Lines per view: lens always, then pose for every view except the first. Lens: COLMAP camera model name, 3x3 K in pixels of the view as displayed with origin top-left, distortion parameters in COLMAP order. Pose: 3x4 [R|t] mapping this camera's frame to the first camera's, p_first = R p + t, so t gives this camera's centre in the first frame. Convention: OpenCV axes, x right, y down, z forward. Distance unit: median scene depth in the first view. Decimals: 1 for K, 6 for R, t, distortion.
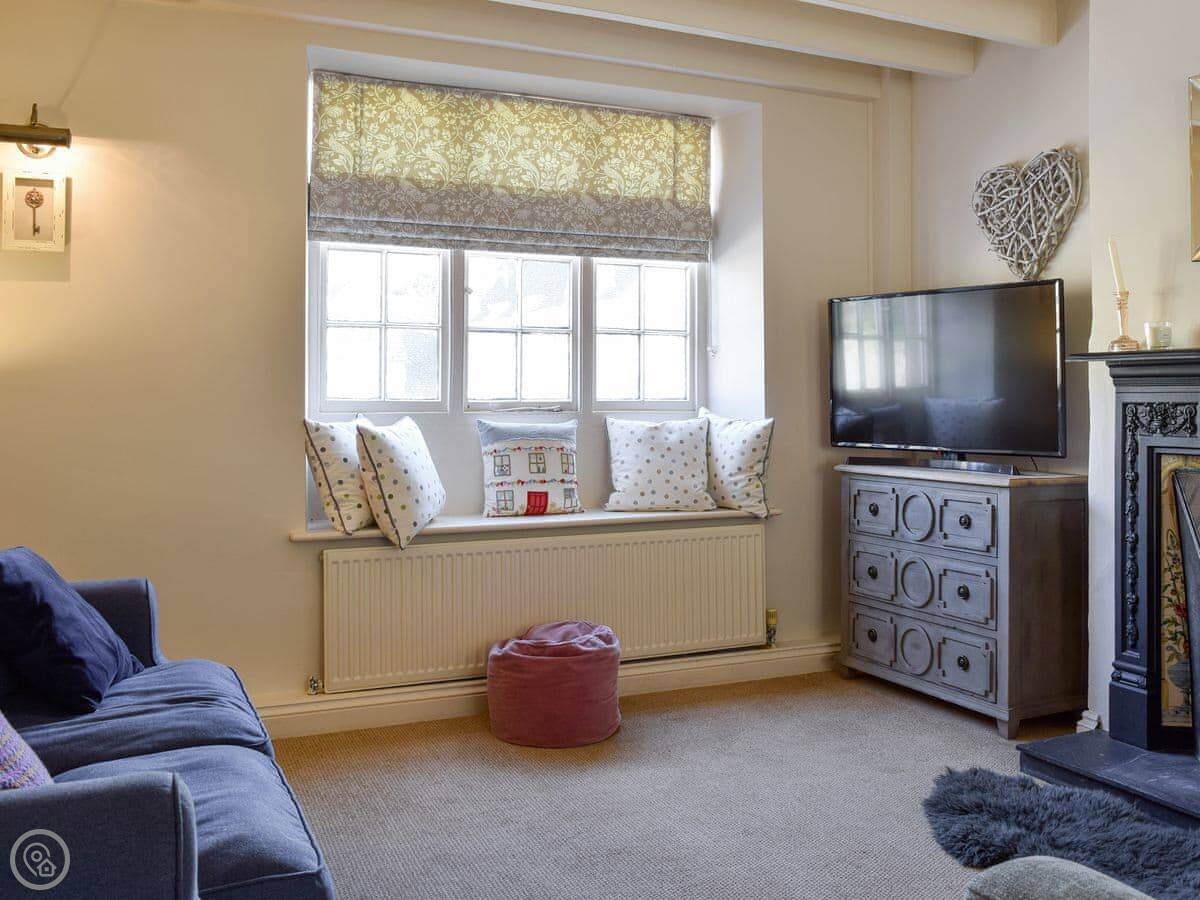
lens RADIAL K [[1120.7, 0, 600.5], [0, 1120.7, 357.5], [0, 0, 1]] dist [-0.048762, 0.008524]
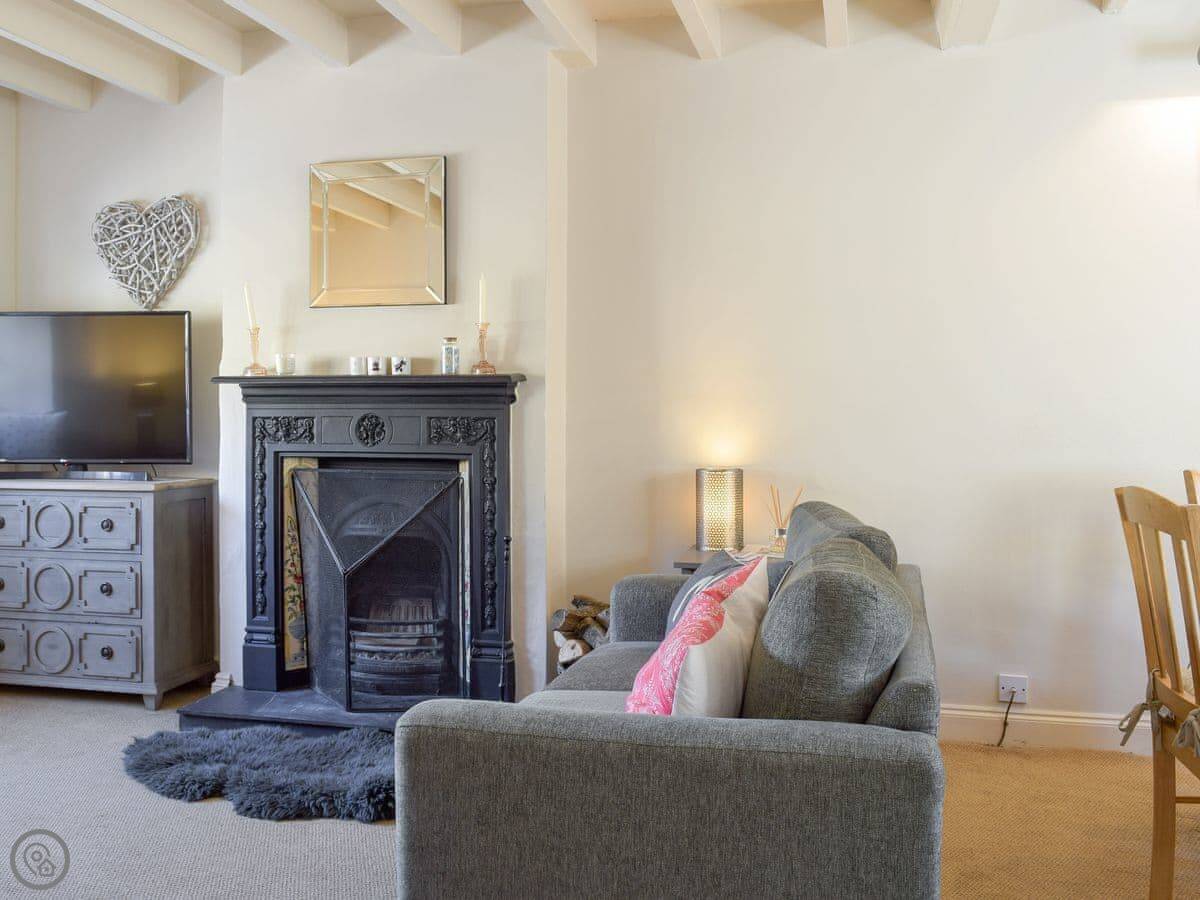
lens RADIAL K [[1120.7, 0, 600.5], [0, 1120.7, 357.5], [0, 0, 1]] dist [-0.048762, 0.008524]
pose [[0.626797, 0.027403, 0.778701, -0.247477], [-0.021998, 0.999605, -0.017470, -0.011969], [-0.778872, -0.006180, 0.627152, -0.079272]]
